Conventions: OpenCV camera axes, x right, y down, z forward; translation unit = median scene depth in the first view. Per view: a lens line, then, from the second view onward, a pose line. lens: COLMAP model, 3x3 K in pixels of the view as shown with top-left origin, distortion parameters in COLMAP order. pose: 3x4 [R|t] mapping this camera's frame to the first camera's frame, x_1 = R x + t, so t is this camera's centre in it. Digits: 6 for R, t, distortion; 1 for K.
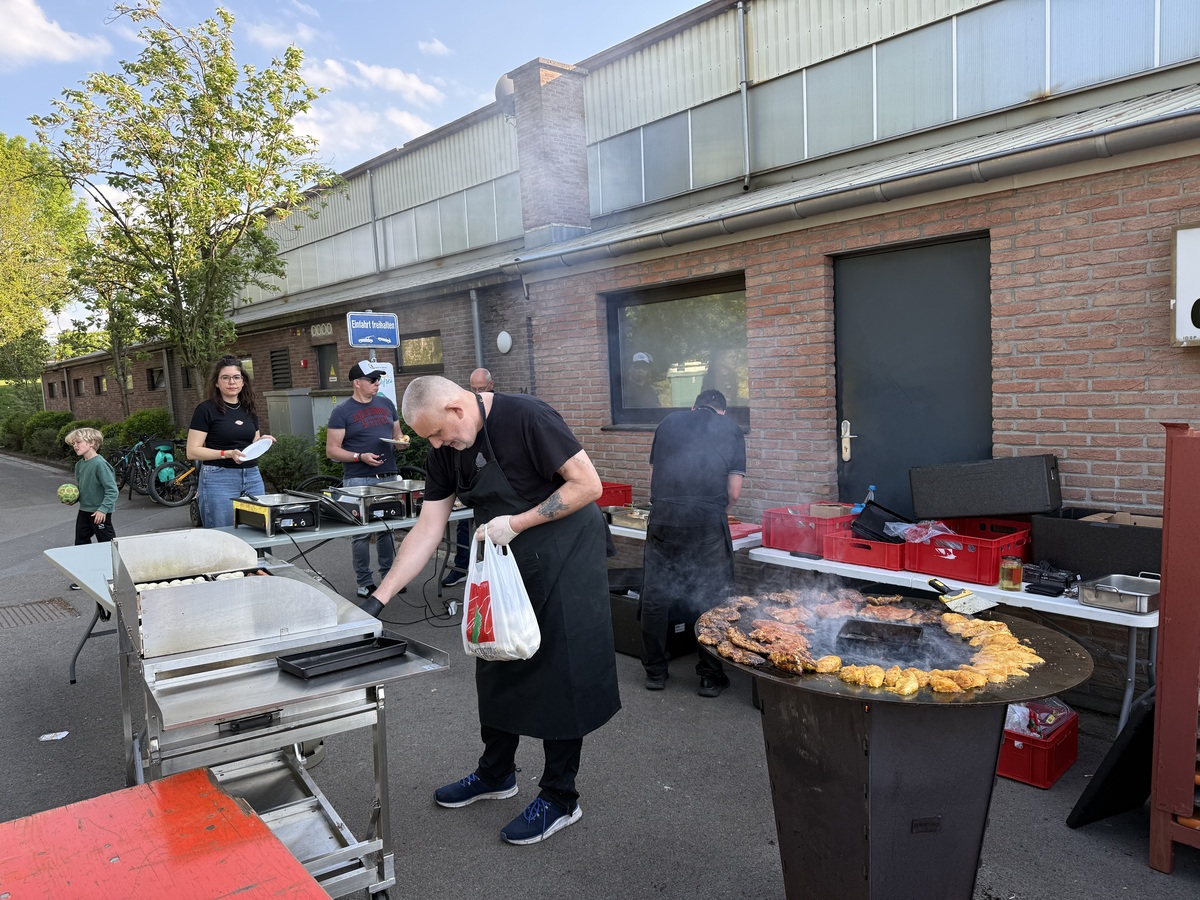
lens RADIAL K [[856.3, 0, 593.2], [0, 856.3, 460.5], [0, 0, 1]] dist [0.108892, -0.174752]
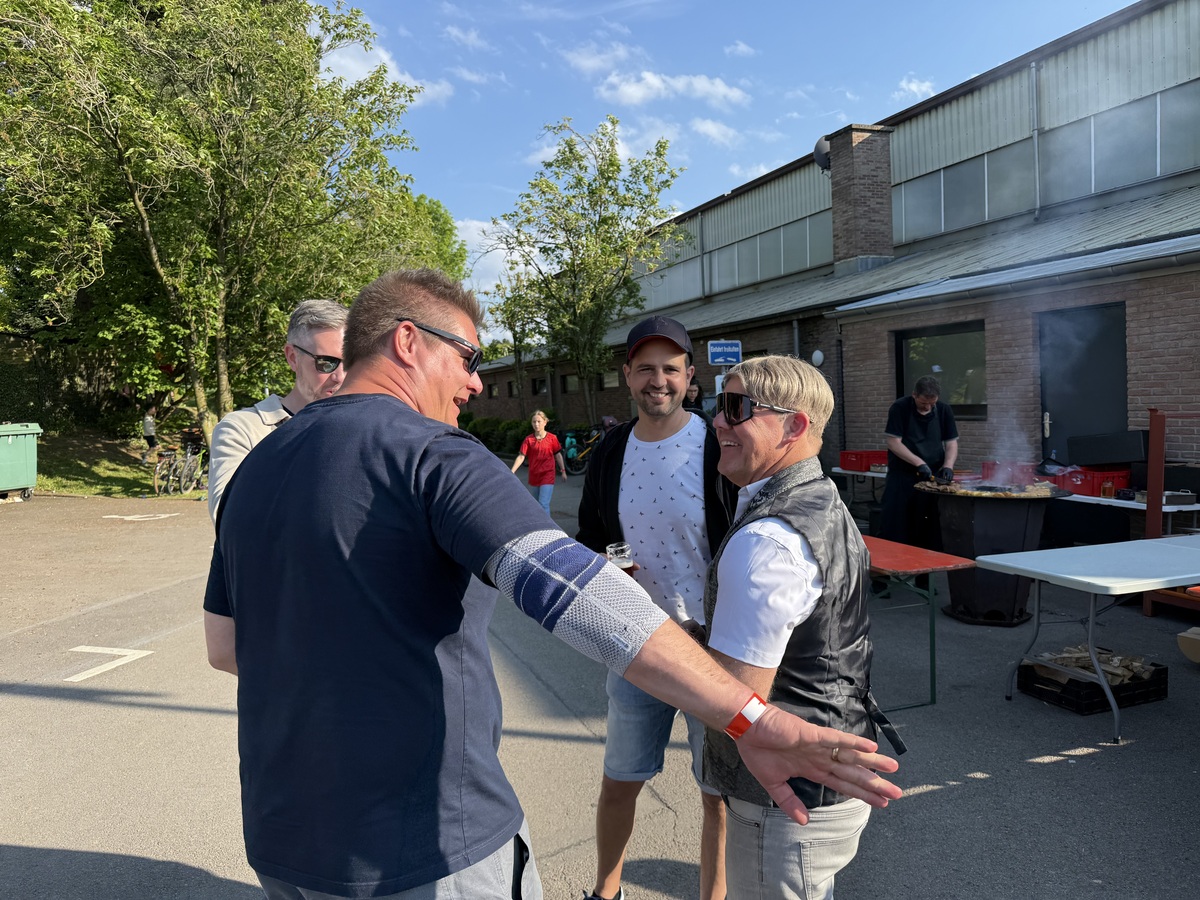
lens RADIAL K [[856.3, 0, 593.2], [0, 856.3, 460.5], [0, 0, 1]] dist [0.108892, -0.174752]
pose [[0.943712, 0.026556, -0.329700, 0.011935], [-0.028359, 0.999598, -0.000659, 0.027729], [0.329550, 0.009972, 0.944086, -0.329703]]
